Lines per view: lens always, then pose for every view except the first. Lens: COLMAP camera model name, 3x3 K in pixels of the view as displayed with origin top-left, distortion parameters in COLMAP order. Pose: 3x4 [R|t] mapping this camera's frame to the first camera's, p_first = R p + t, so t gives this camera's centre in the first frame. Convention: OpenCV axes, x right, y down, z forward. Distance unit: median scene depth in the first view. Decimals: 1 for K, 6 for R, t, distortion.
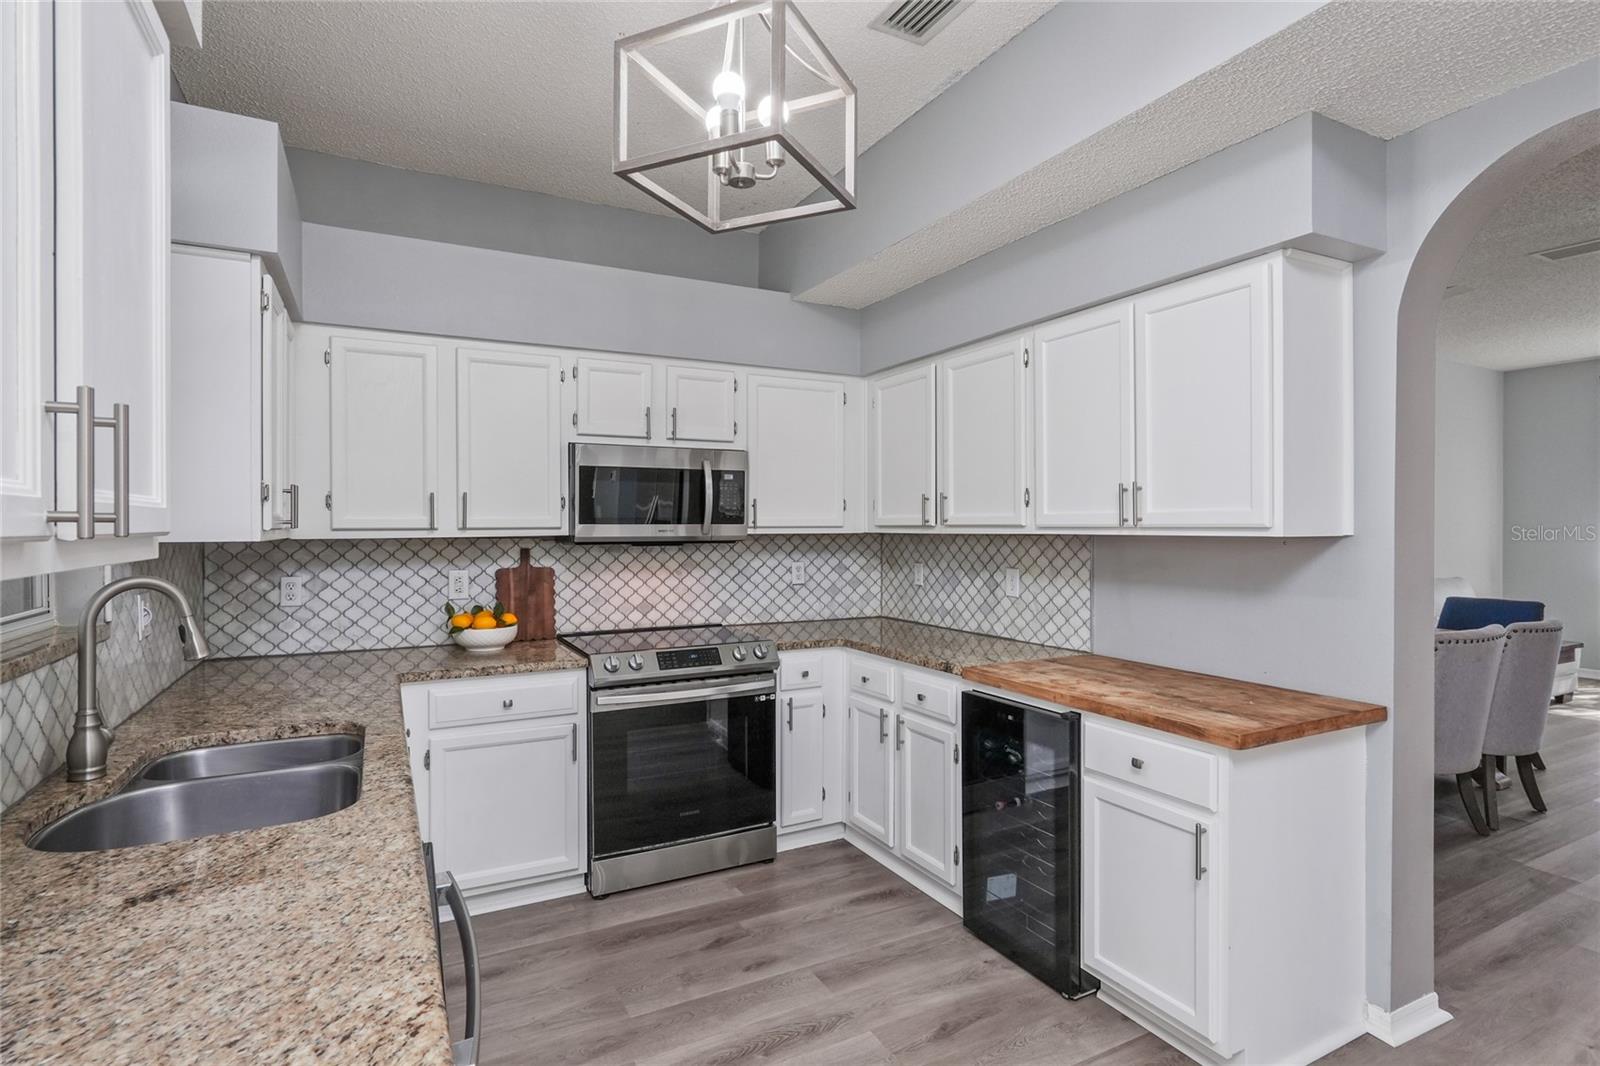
lens RADIAL K [[803.3, 0, 802.0], [0, 803.3, 529.9], [0, 0, 1]] dist [-0.005094, 0.002091]
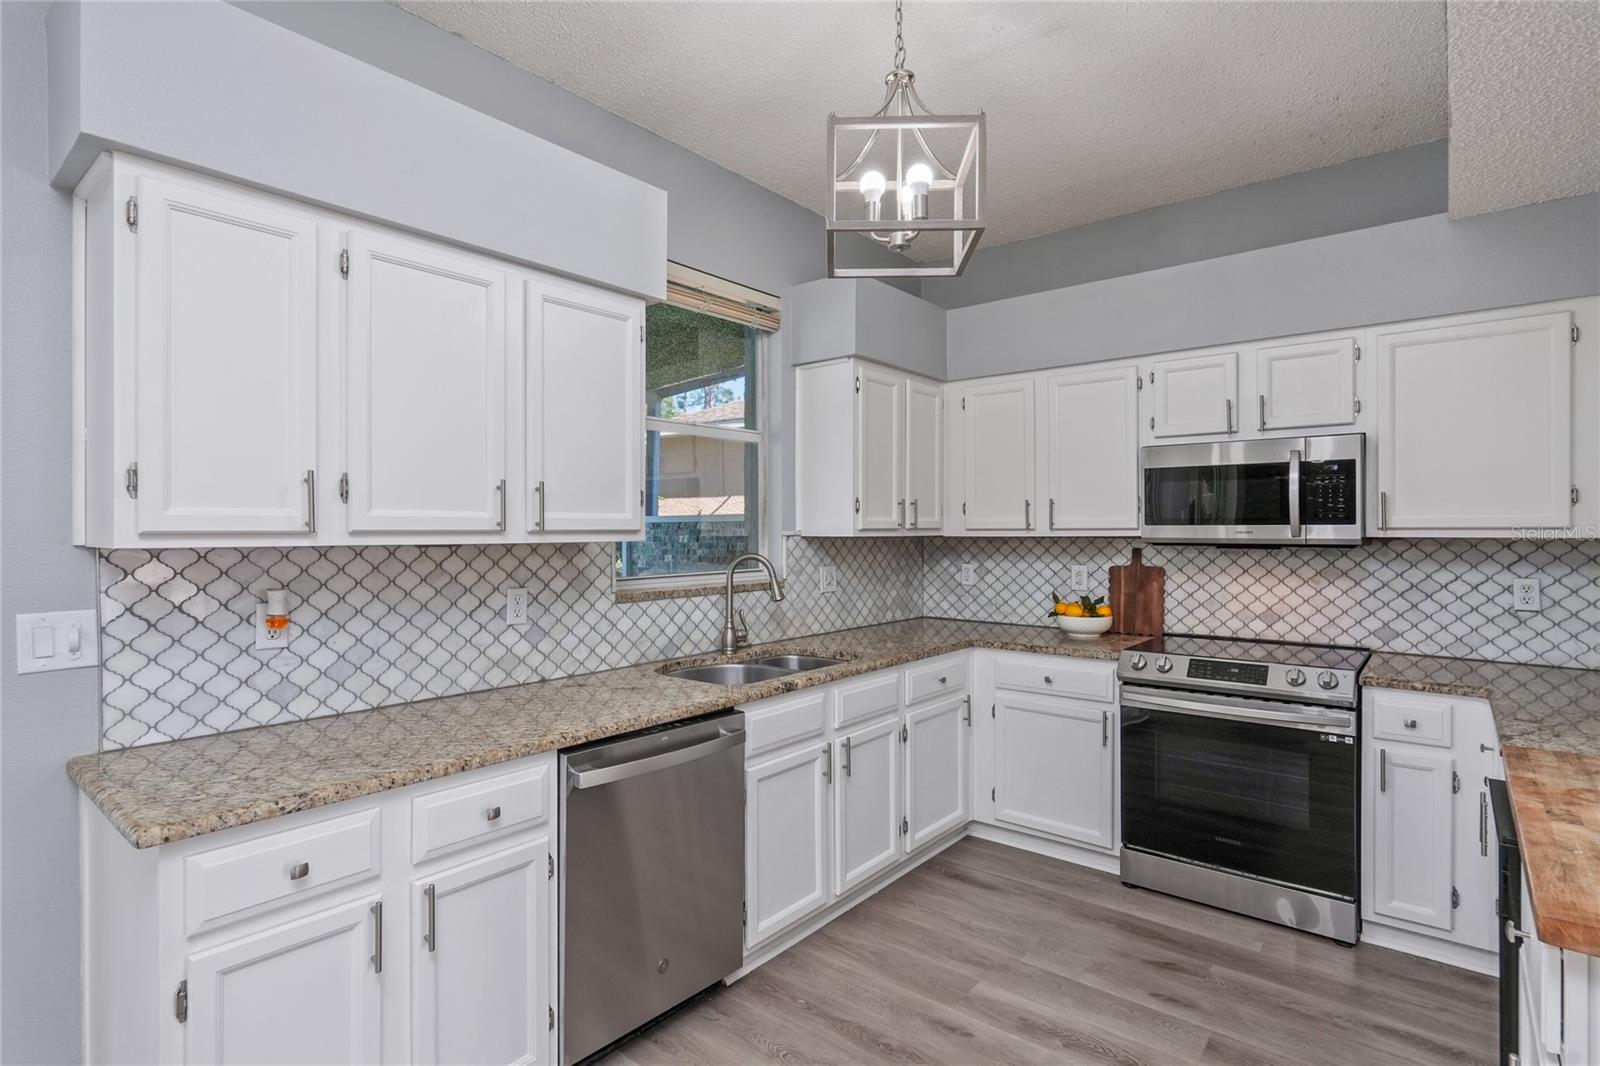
lens RADIAL K [[803.3, 0, 802.2], [0, 803.3, 529.5], [0, 0, 1]] dist [-0.005094, 0.002091]
pose [[0.387183, 0.003710, -0.921995, 0.486003], [-0.003746, 0.999990, 0.002451, -0.002549], [0.921995, 0.002505, 0.387193, 0.187091]]
